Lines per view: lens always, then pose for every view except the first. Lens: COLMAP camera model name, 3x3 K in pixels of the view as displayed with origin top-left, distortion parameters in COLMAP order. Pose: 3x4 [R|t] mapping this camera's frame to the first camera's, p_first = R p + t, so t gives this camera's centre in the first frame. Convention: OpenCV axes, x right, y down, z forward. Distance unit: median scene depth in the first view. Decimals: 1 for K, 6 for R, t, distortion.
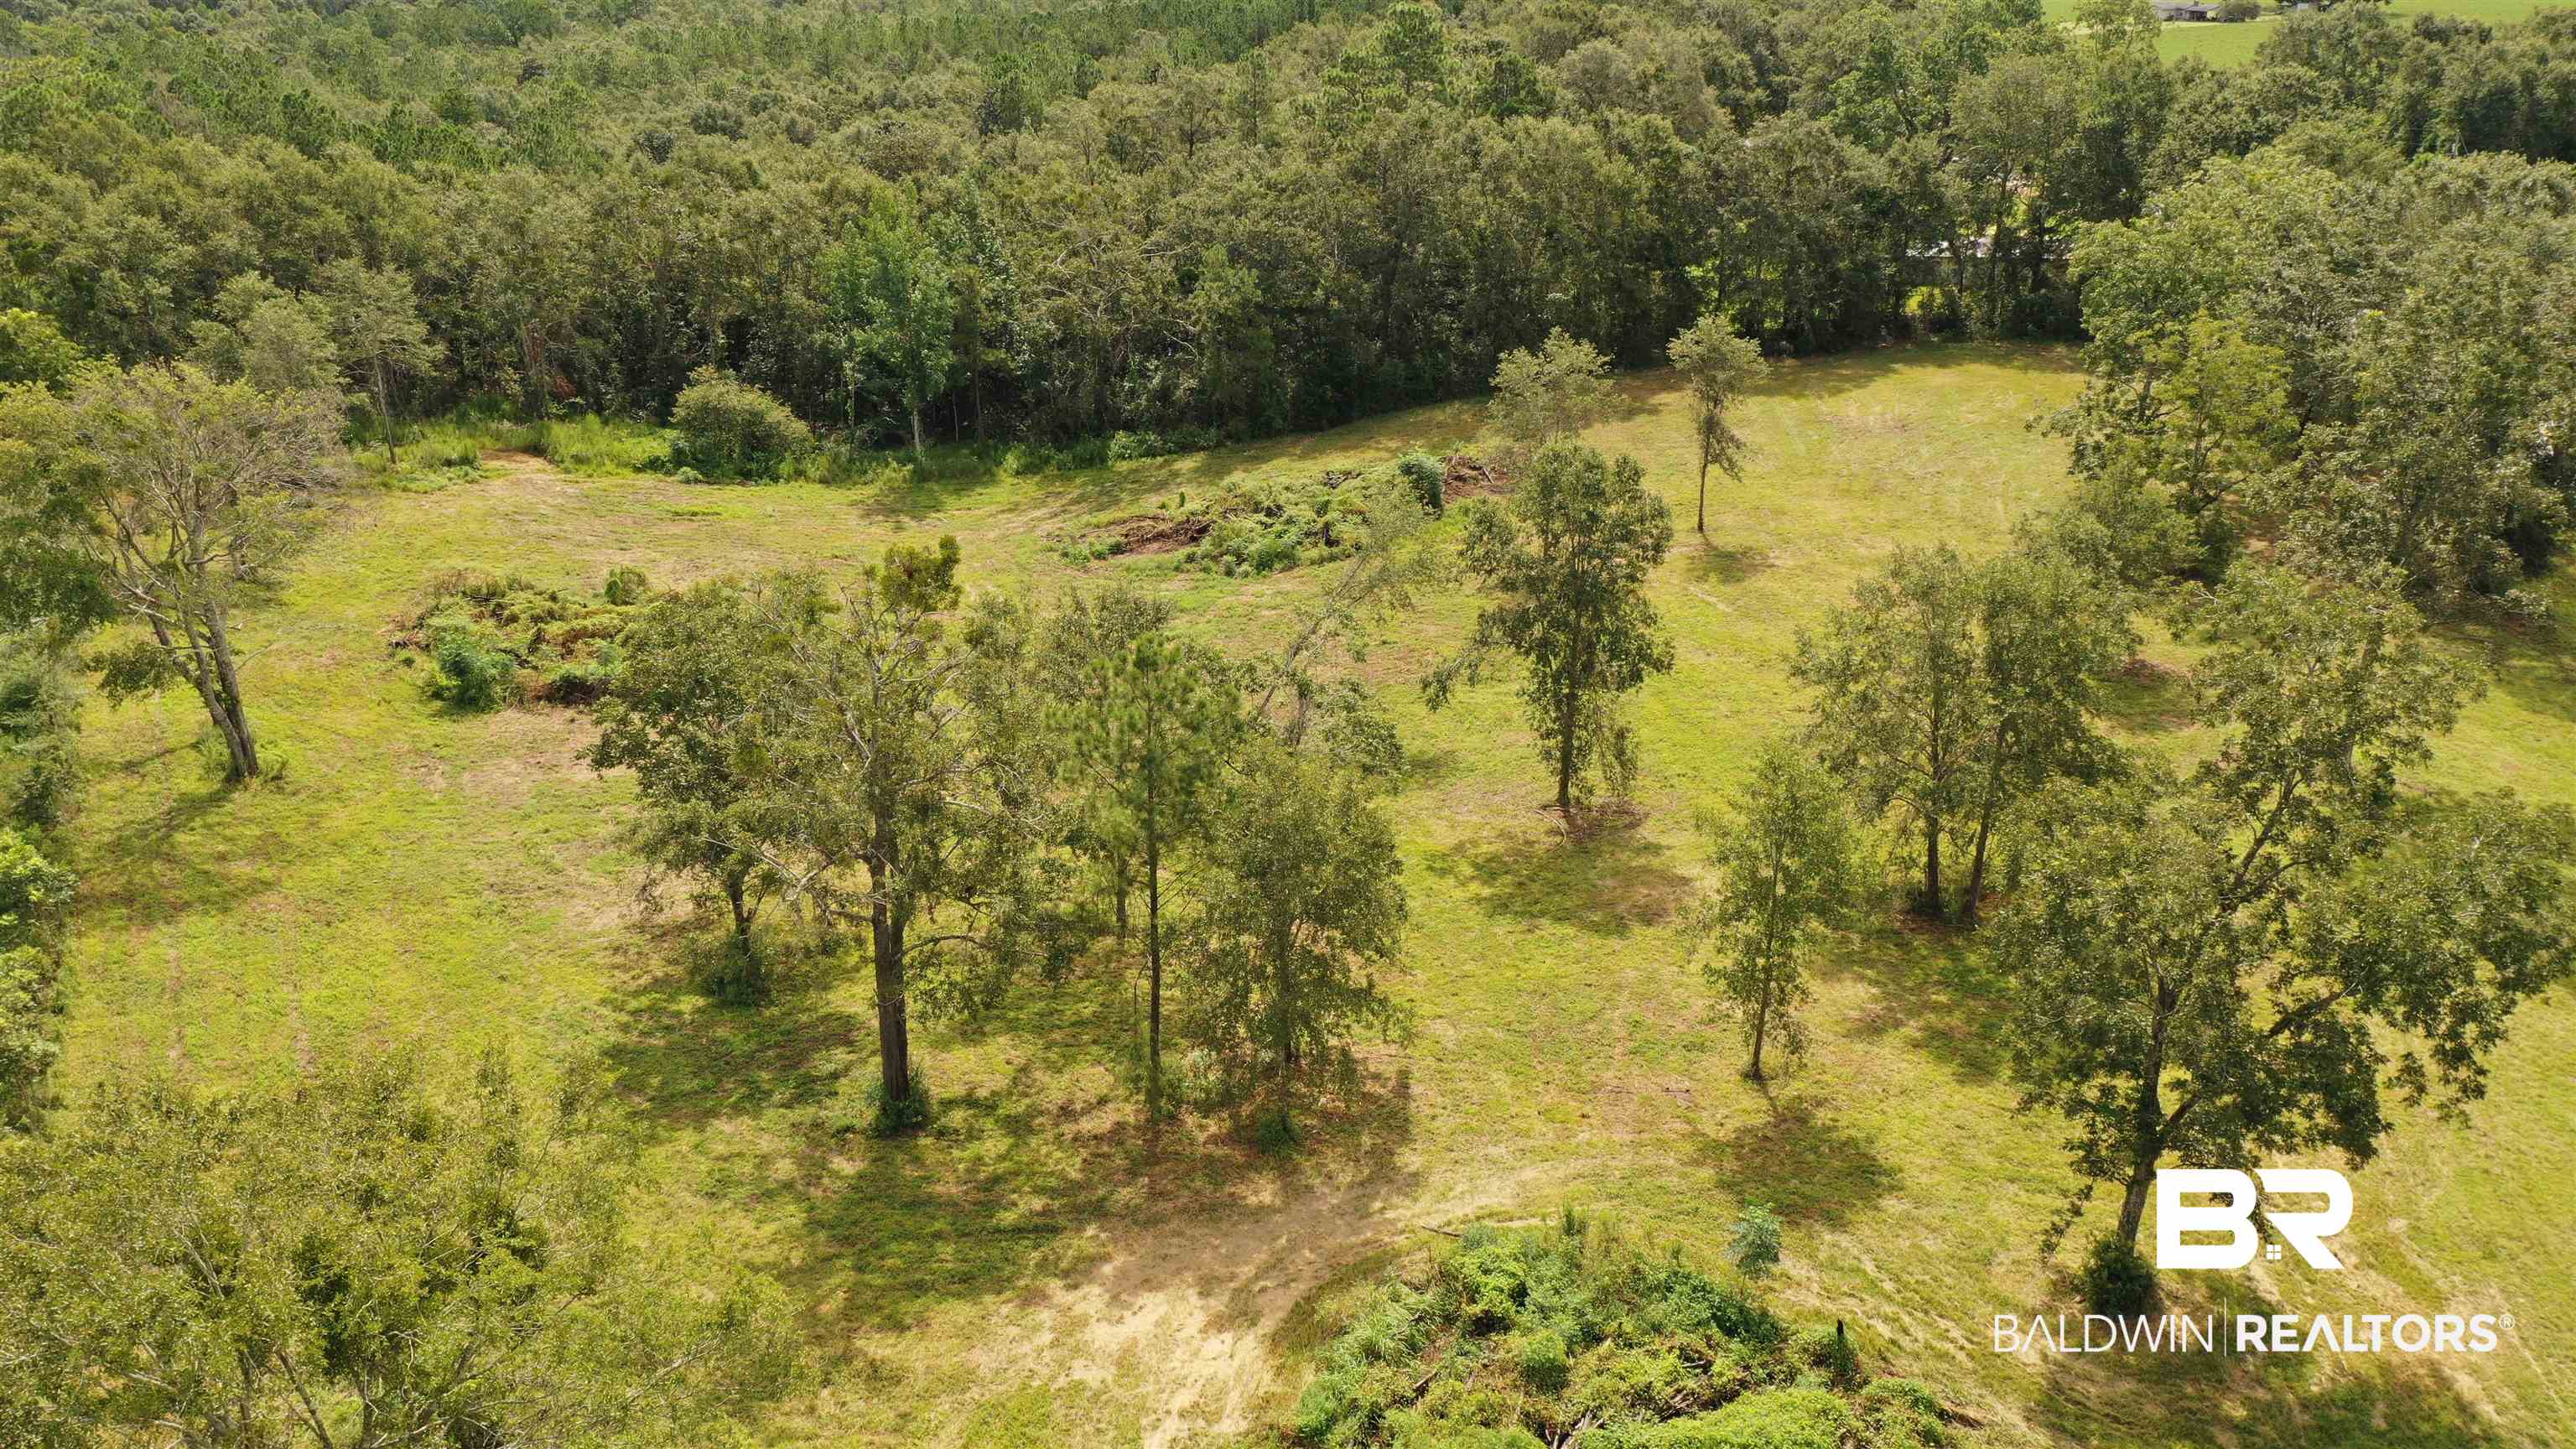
lens RADIAL K [[2070.4, 0, 1288.9], [0, 2070.4, 708.5], [0, 0, 1]] dist [0.025184, 0.010281]
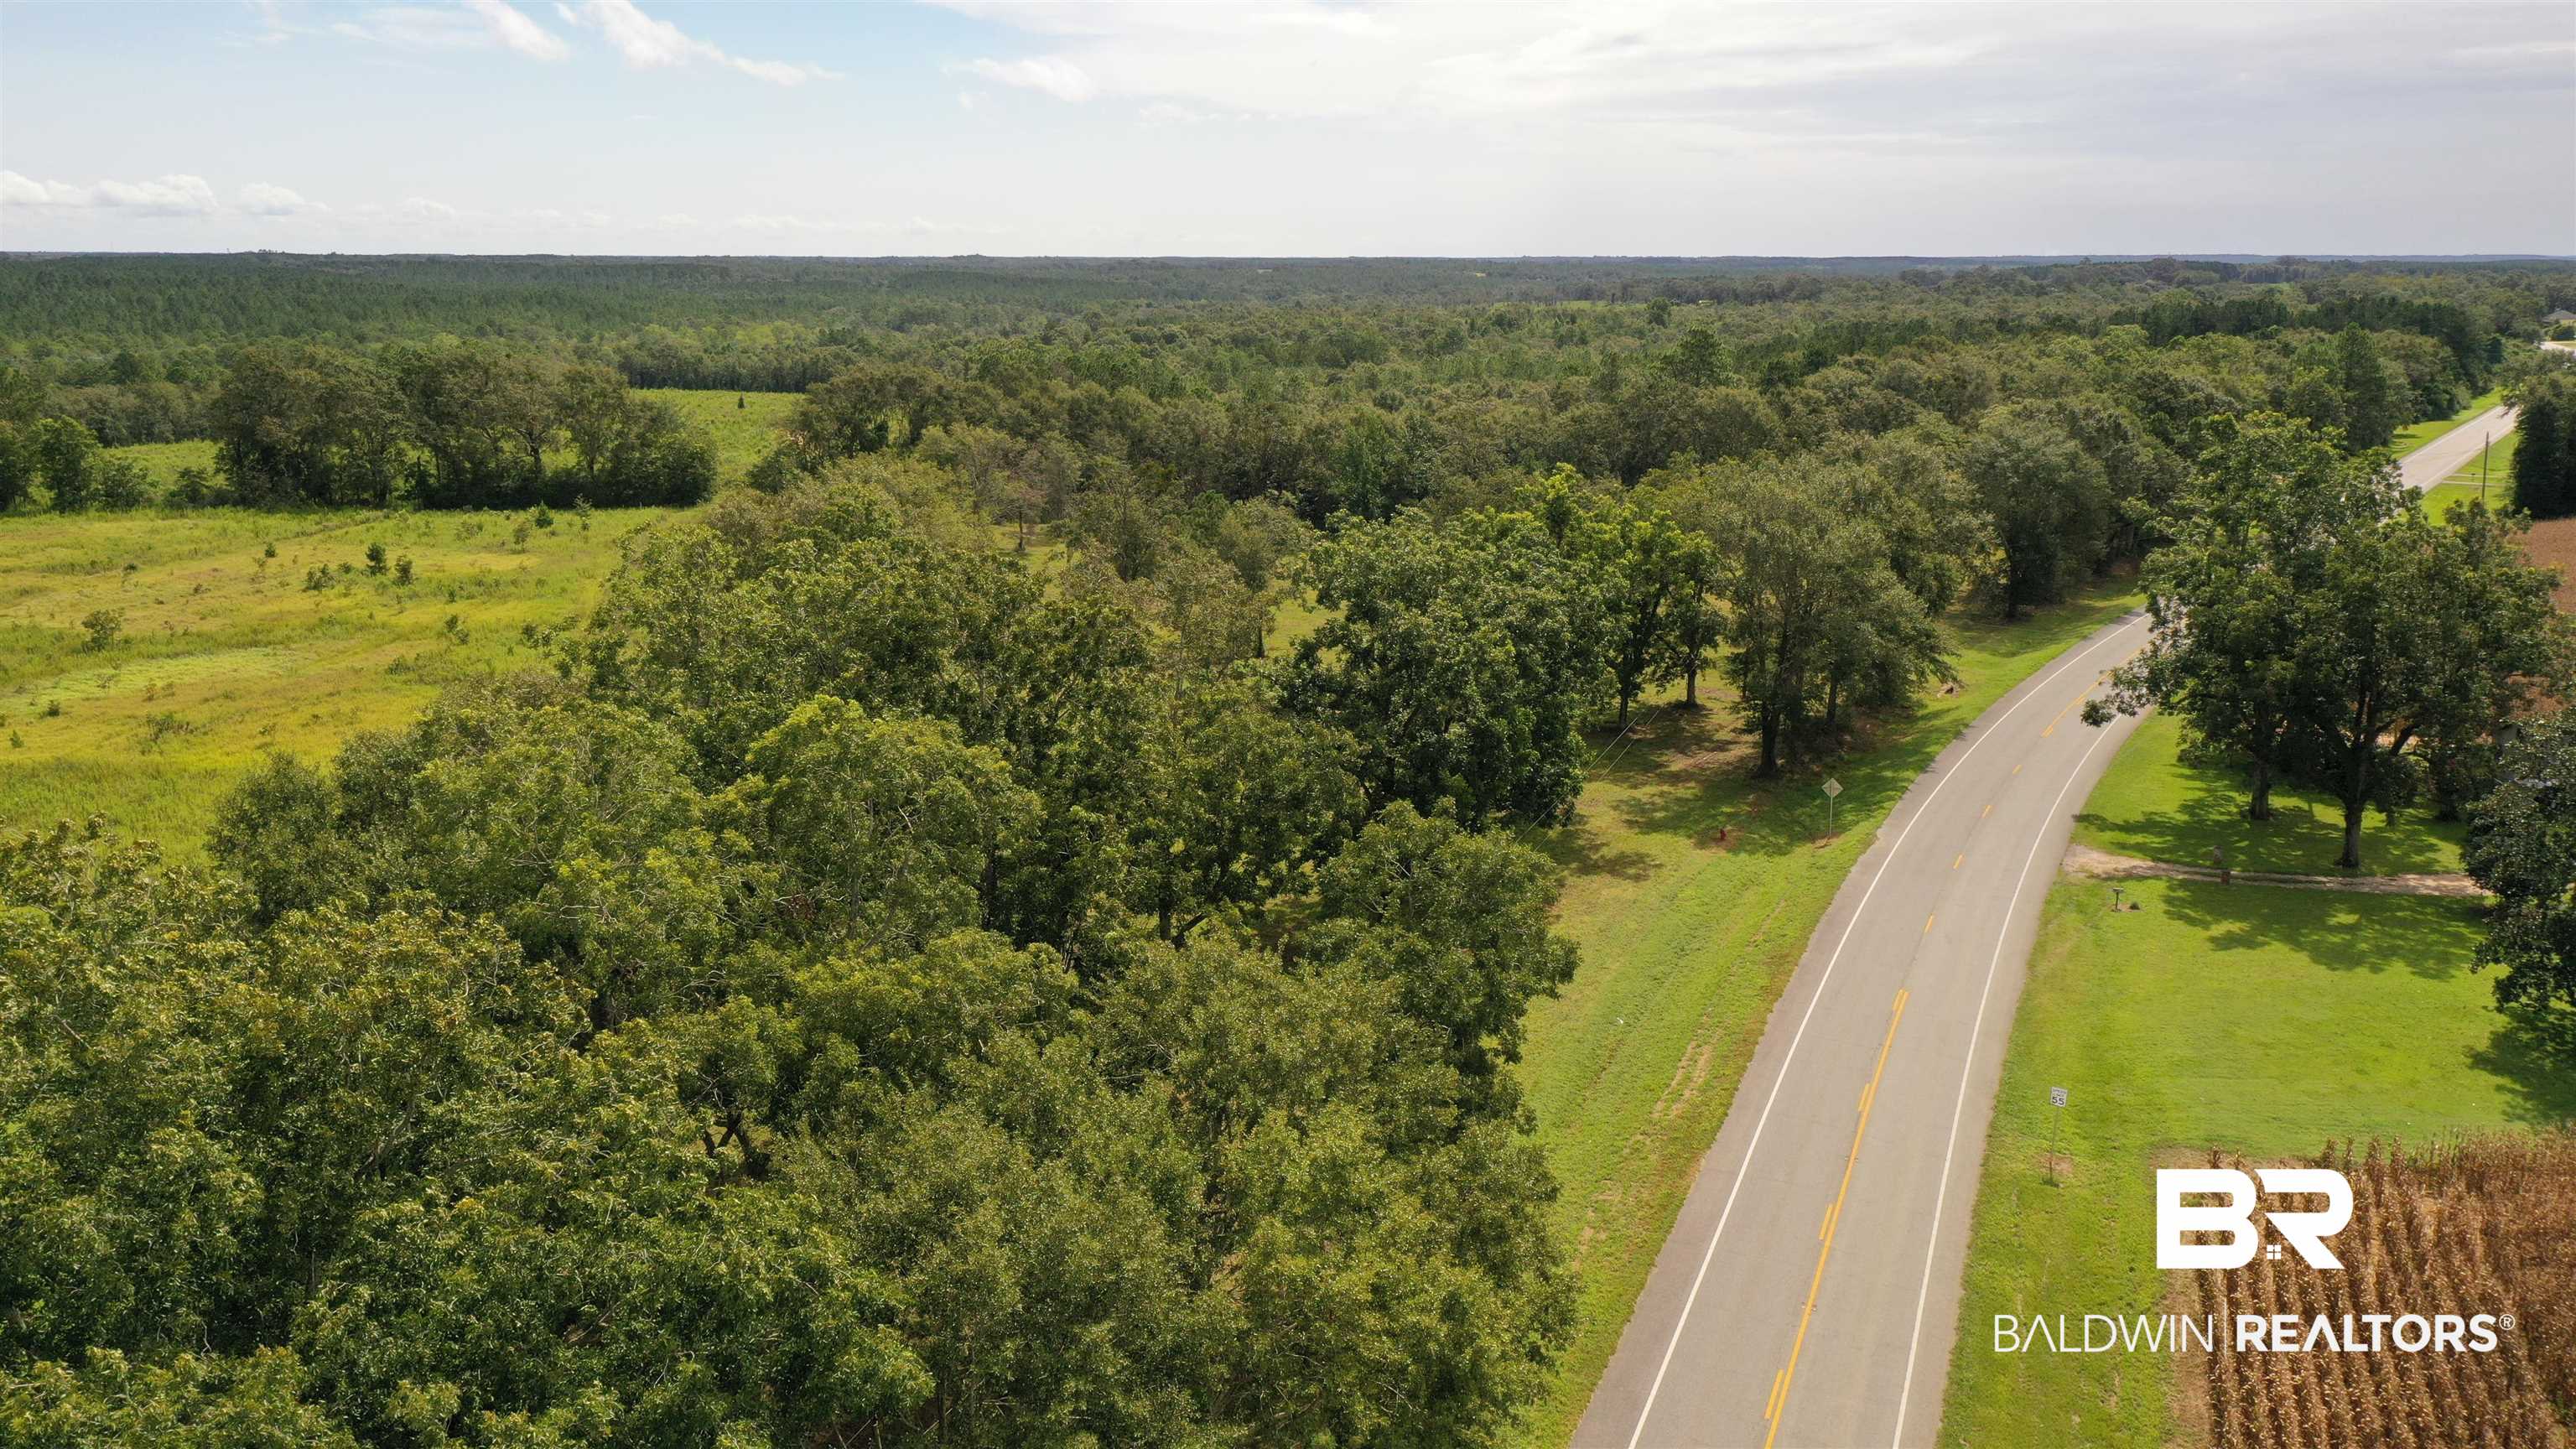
lens RADIAL K [[2070.4, 0, 1300.7], [0, 2070.4, 727.0], [0, 0, 1]] dist [0.025184, 0.010281]
pose [[0.912123, 0.096236, -0.398459, 0.759272], [-0.155519, 0.980620, -0.119161, 0.378392], [0.379269, 0.170657, 0.909412, -0.985160]]
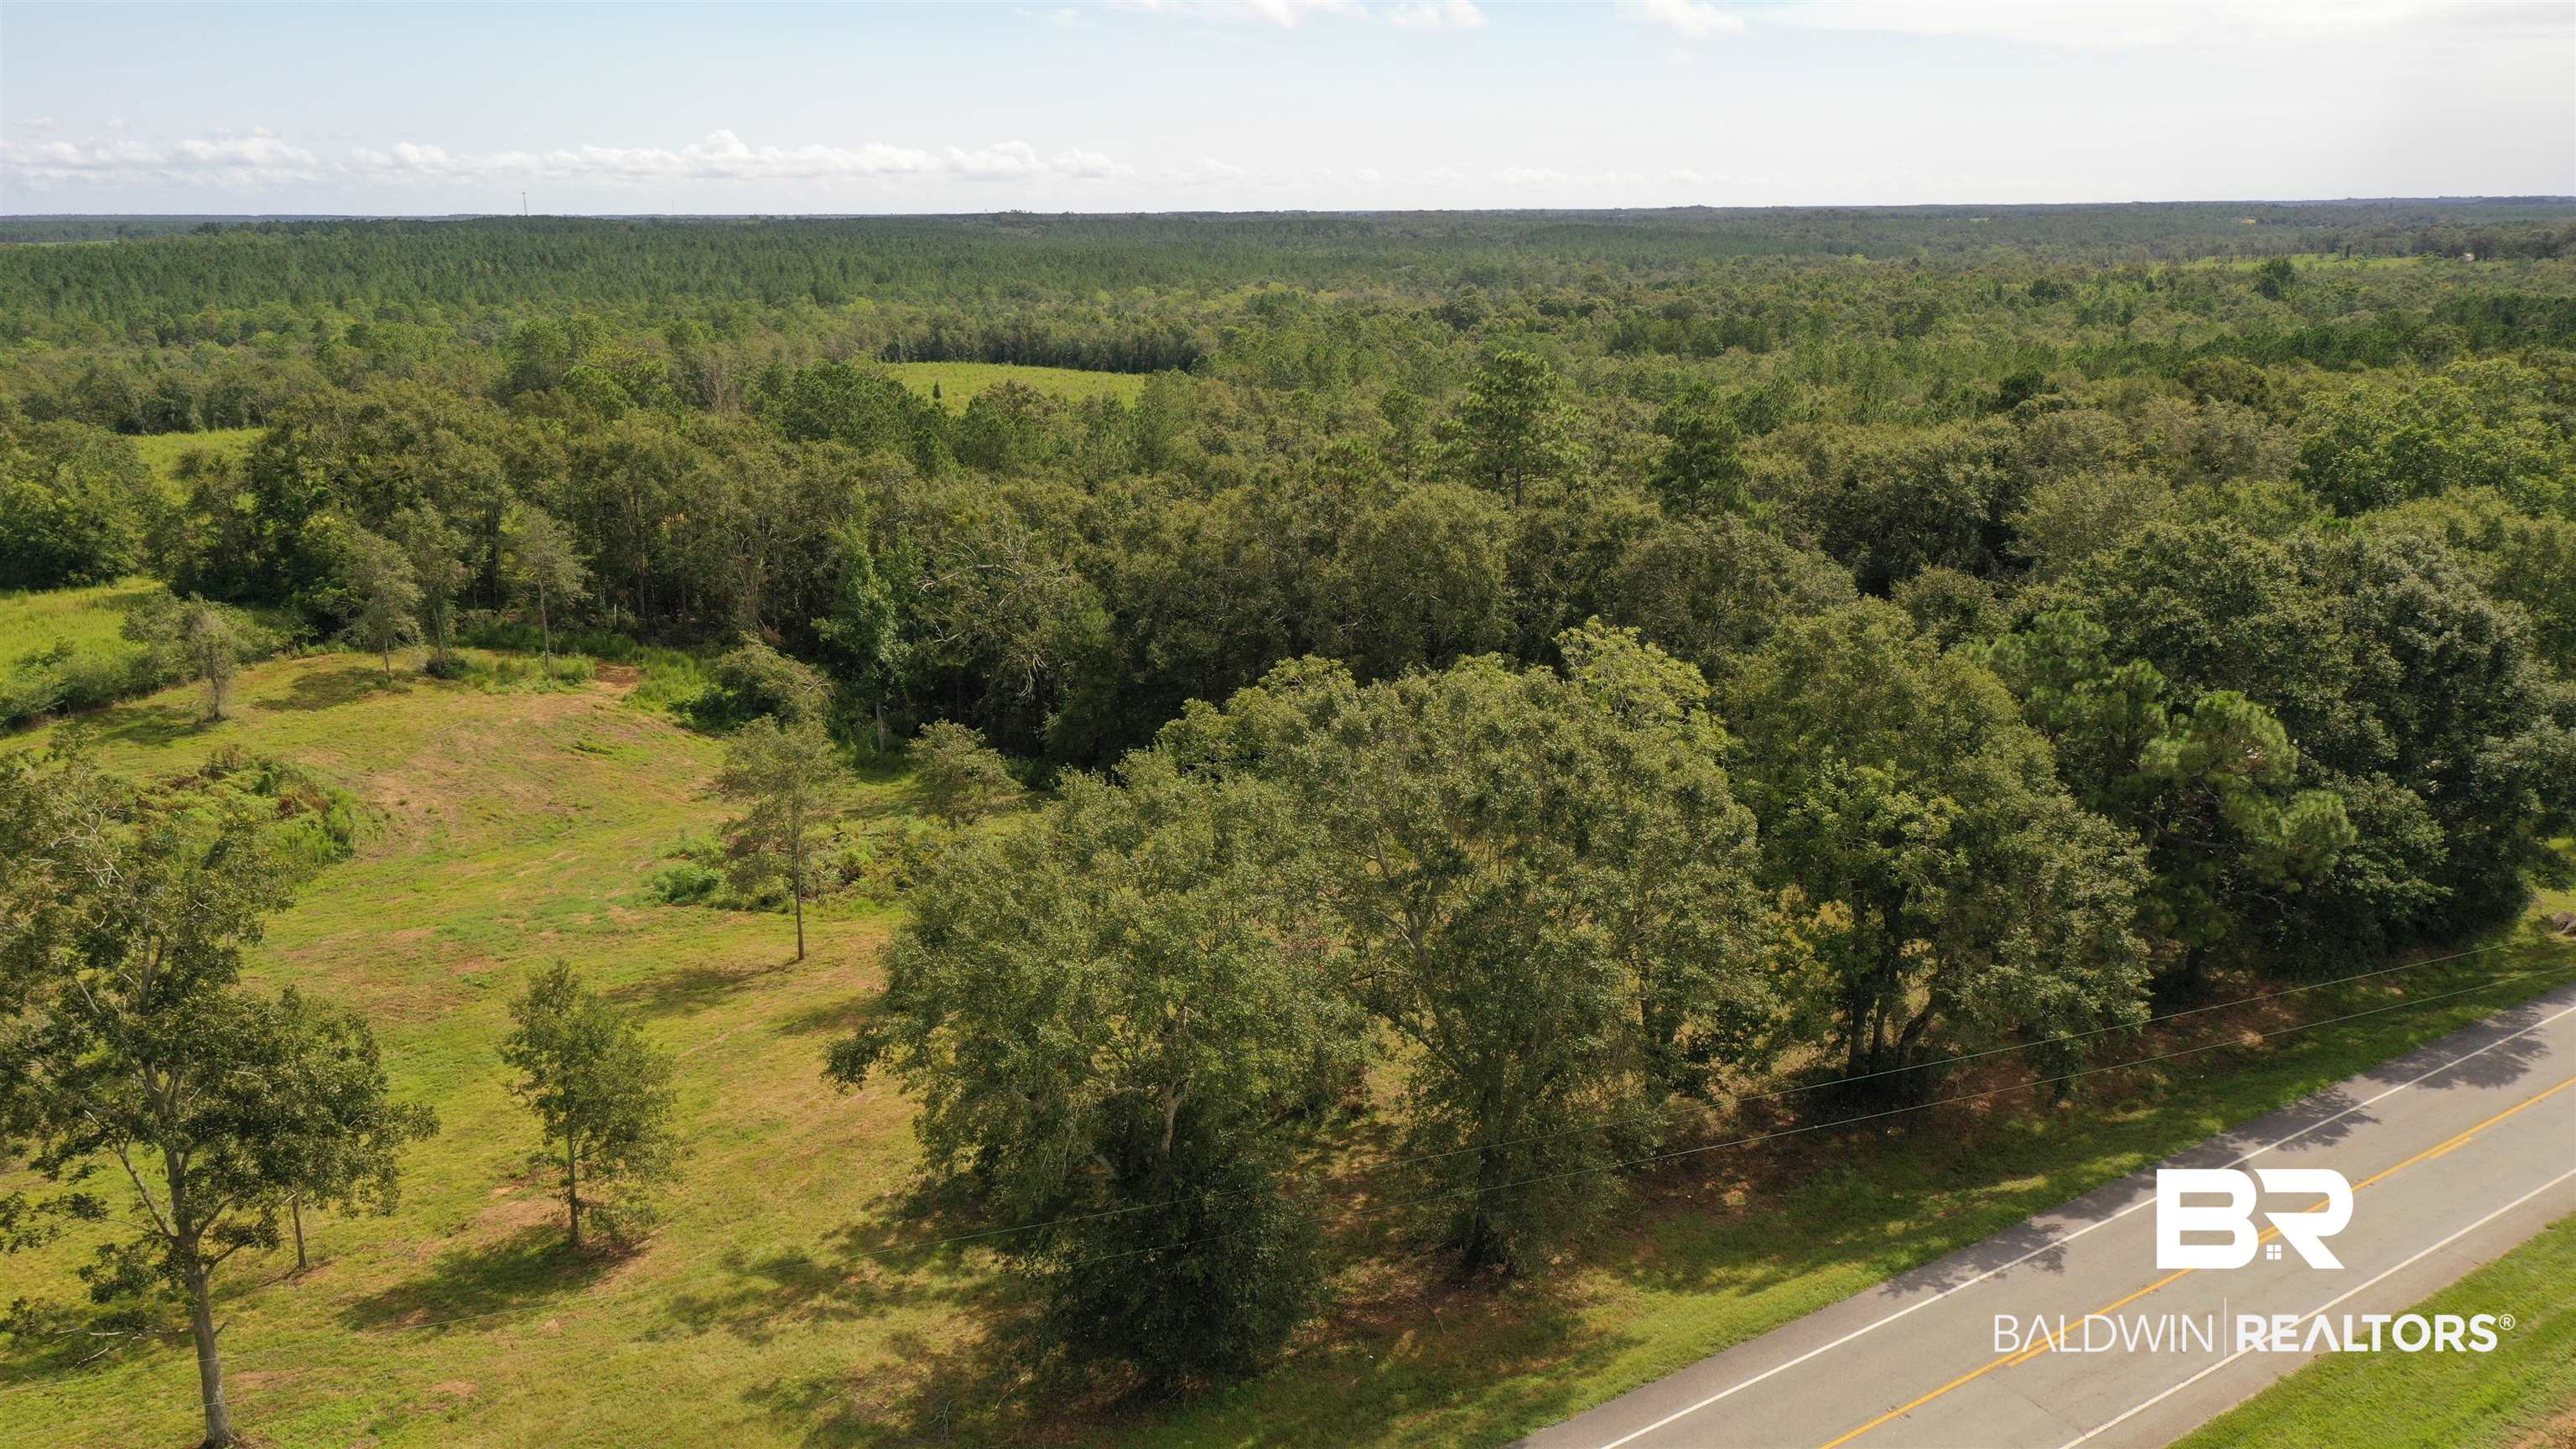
lens RADIAL K [[2070.4, 0, 1272.6], [0, 2070.4, 718.2], [0, 0, 1]] dist [0.025184, 0.010281]
pose [[0.703213, 0.169641, -0.690444, 0.992718], [-0.258475, 0.965668, -0.025992, -0.230758], [0.662331, 0.196740, 0.722919, 0.539423]]
